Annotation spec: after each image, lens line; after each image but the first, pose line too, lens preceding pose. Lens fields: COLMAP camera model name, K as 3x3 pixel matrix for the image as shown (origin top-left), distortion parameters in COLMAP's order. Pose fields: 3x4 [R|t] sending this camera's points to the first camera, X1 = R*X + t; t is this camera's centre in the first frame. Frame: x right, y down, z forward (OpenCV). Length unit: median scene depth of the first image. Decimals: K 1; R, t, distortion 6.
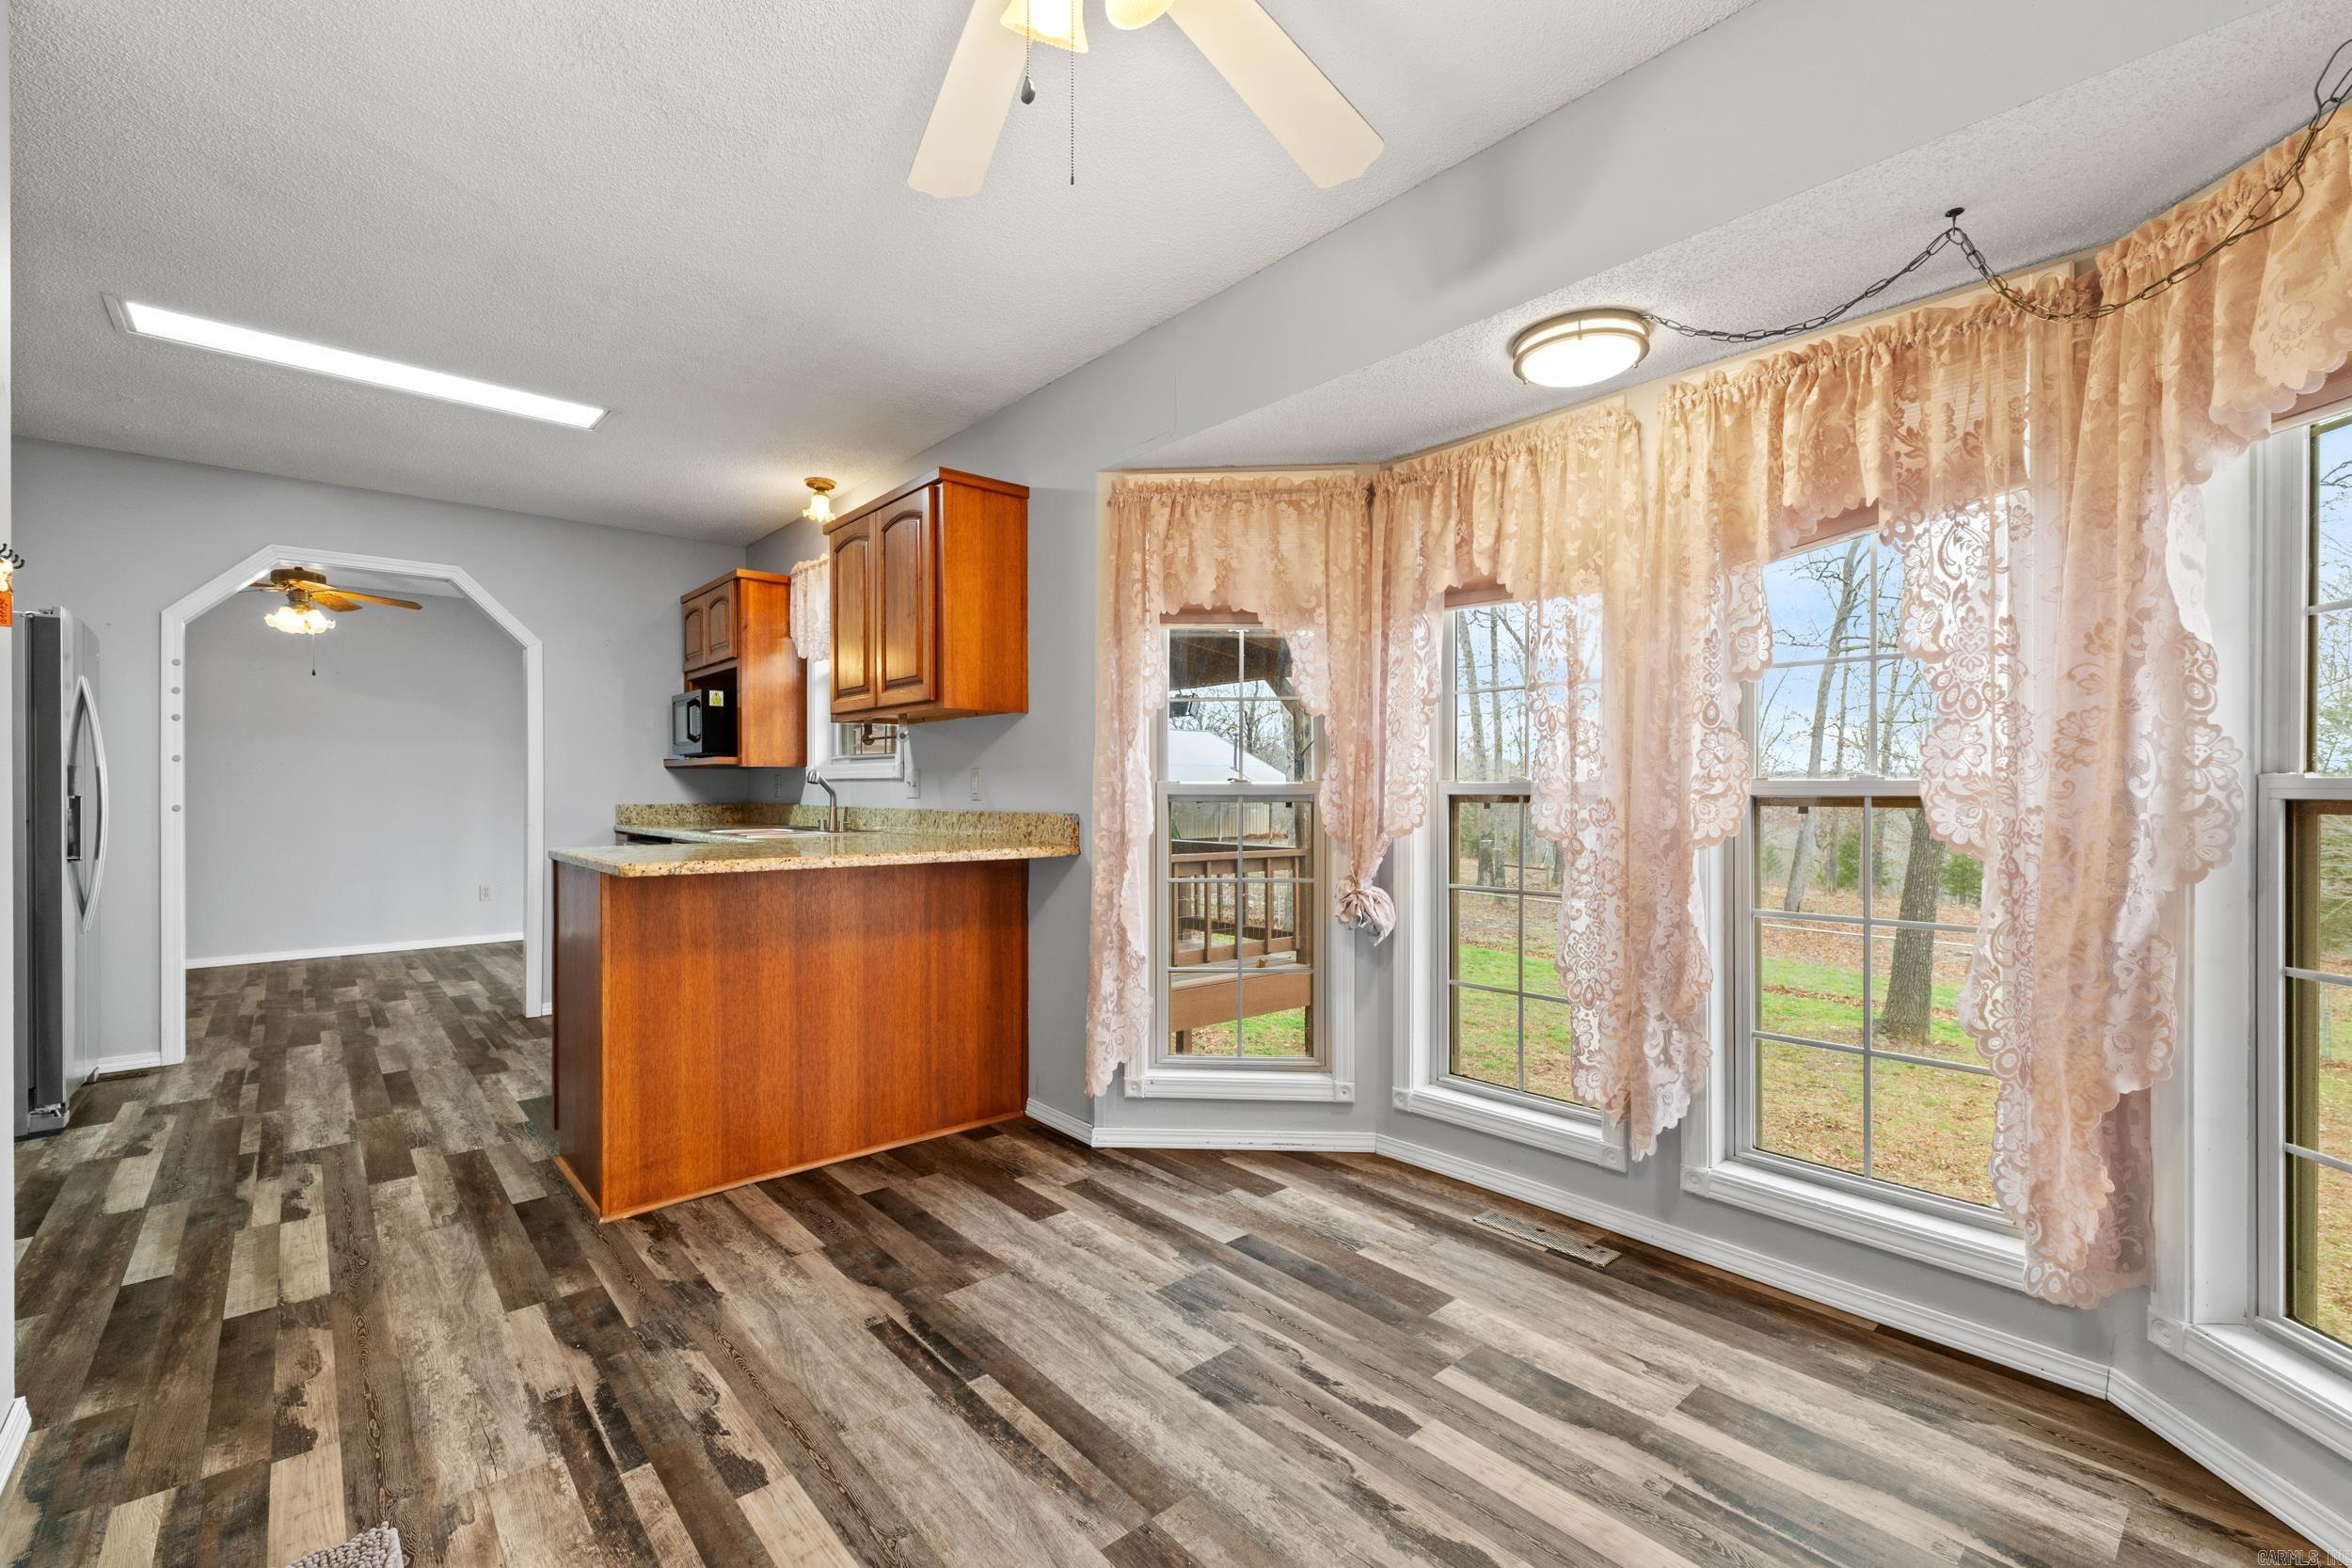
lens RADIAL K [[998.0, 0, 1184.4], [0, 998.0, 792.3], [0, 0, 1]] dist [0.003192, 0.000943]
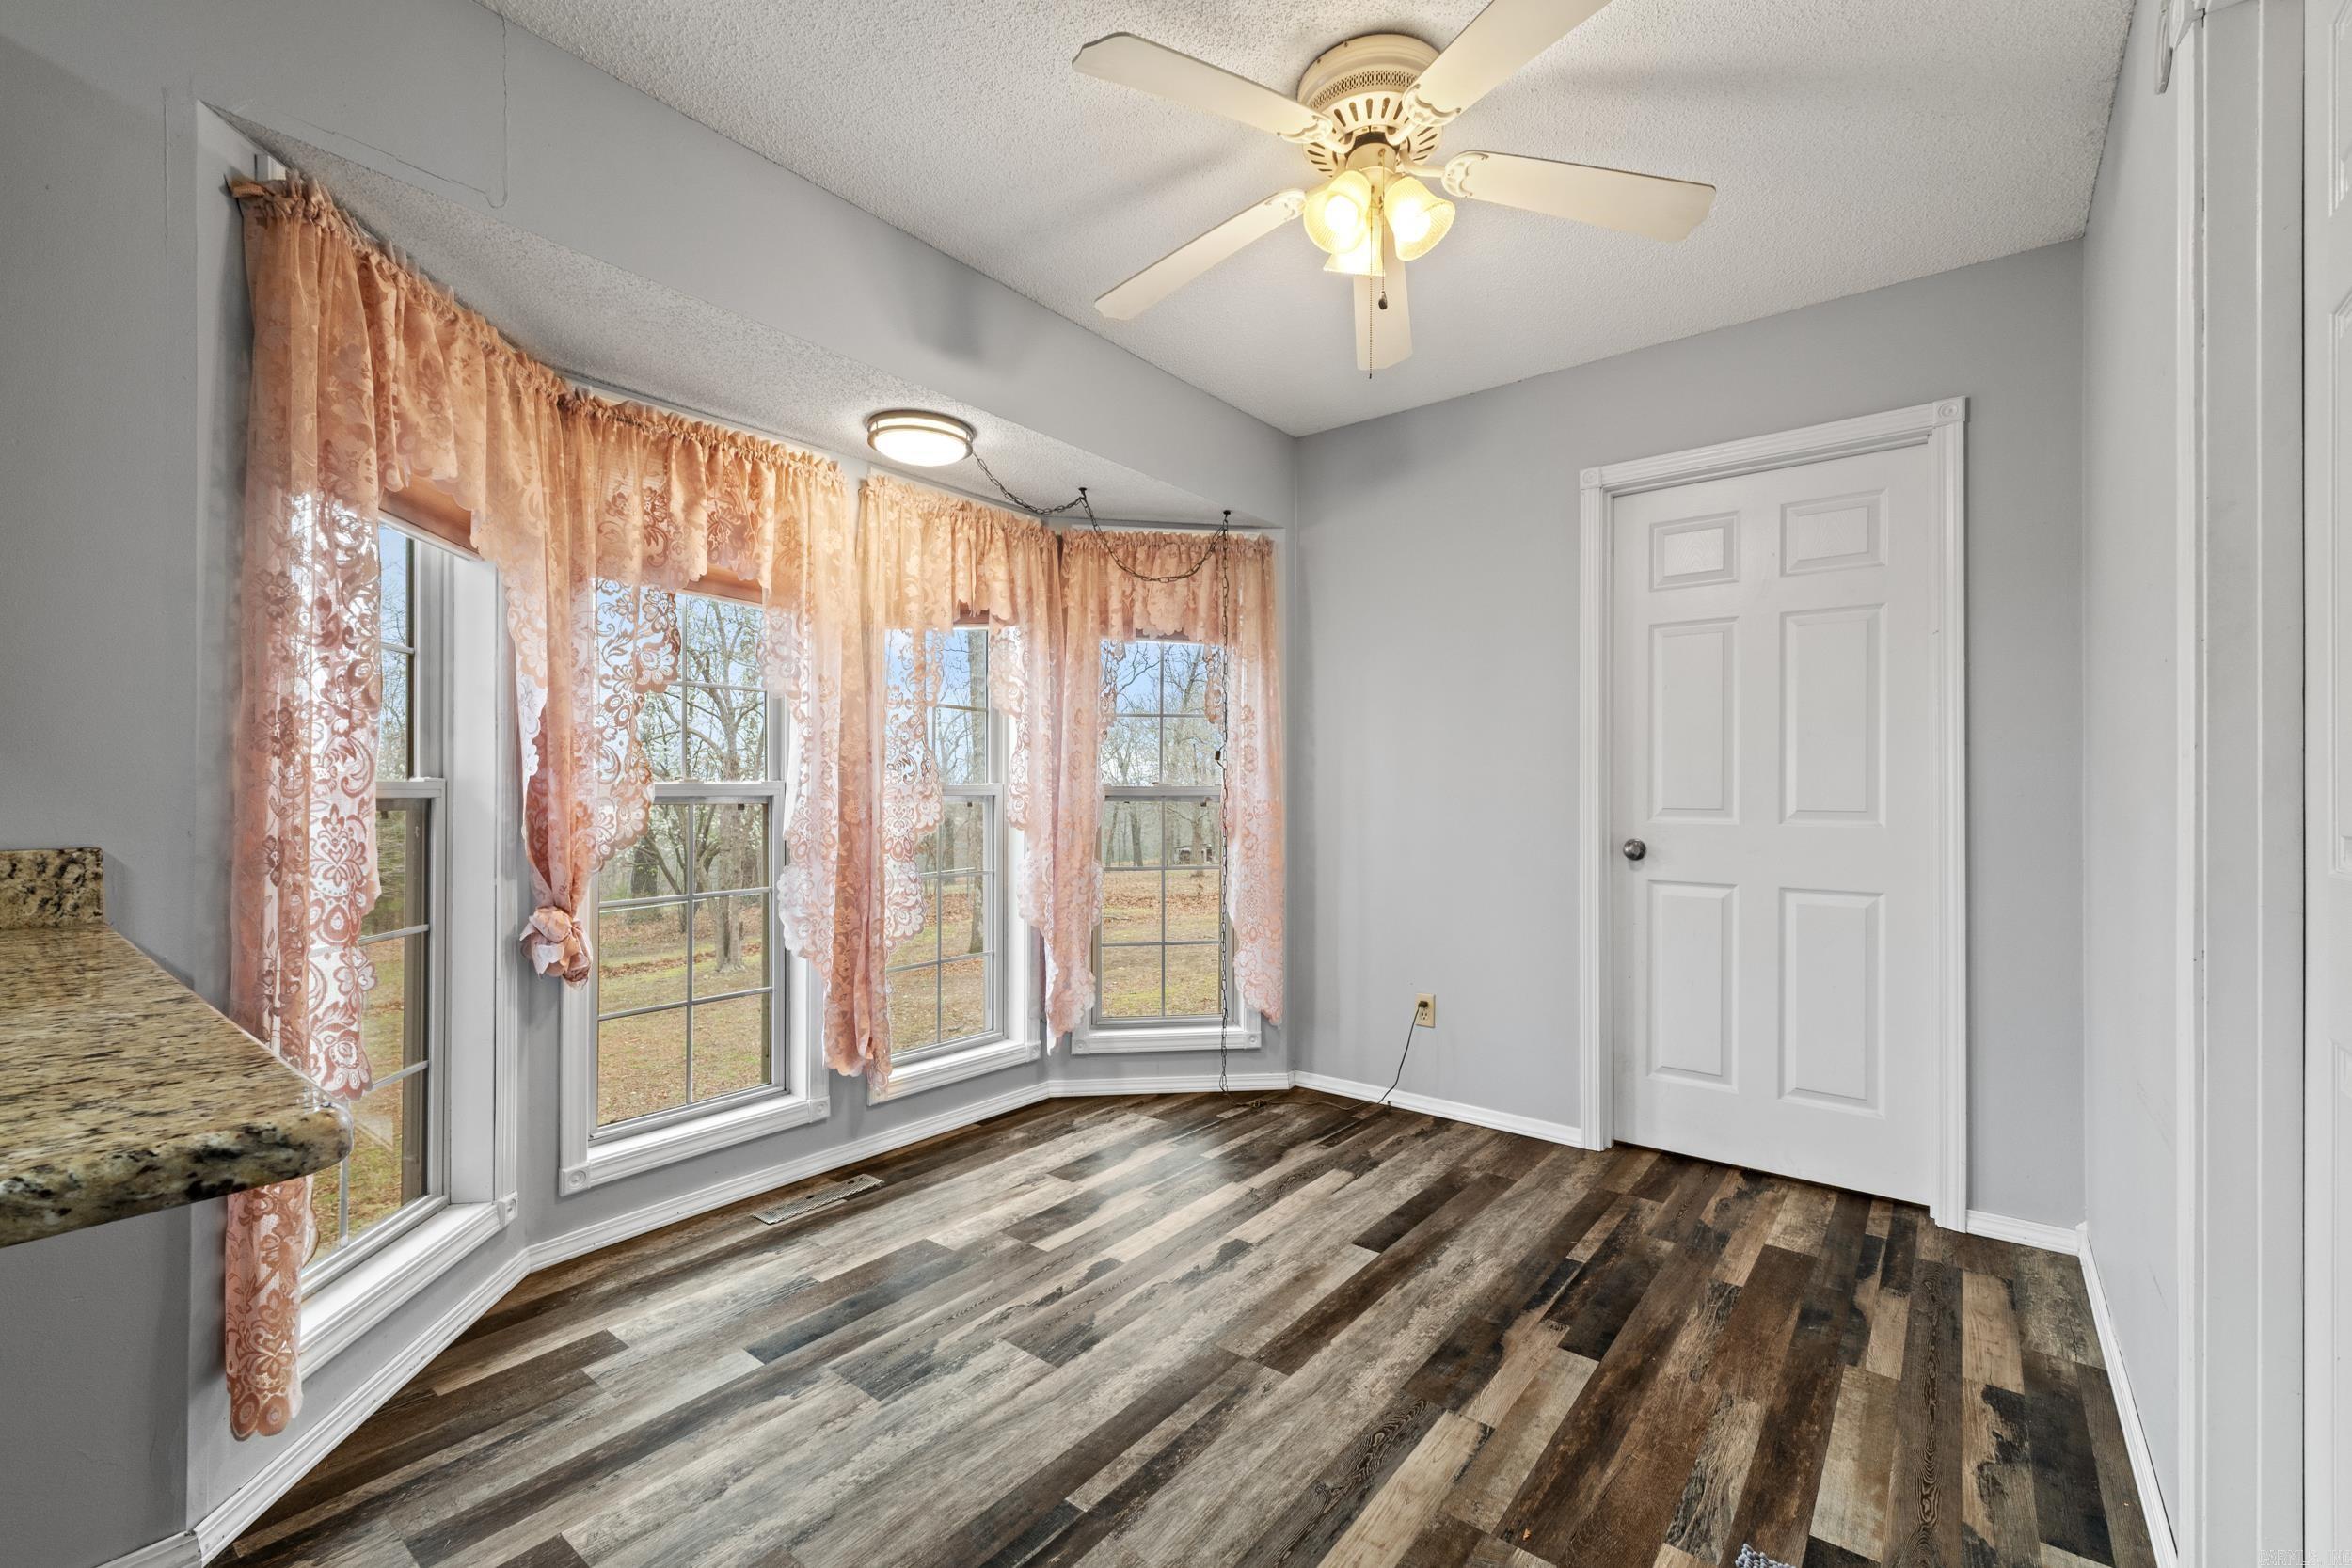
lens RADIAL K [[998.0, 0, 1170.3], [0, 998.0, 798.7], [0, 0, 1]] dist [0.003192, 0.000943]
pose [[-0.187241, -0.002962, 0.982310, -0.926395], [-0.002675, 0.999993, 0.002505, 0.001457], [-0.982310, -0.002159, -0.187248, 0.970611]]
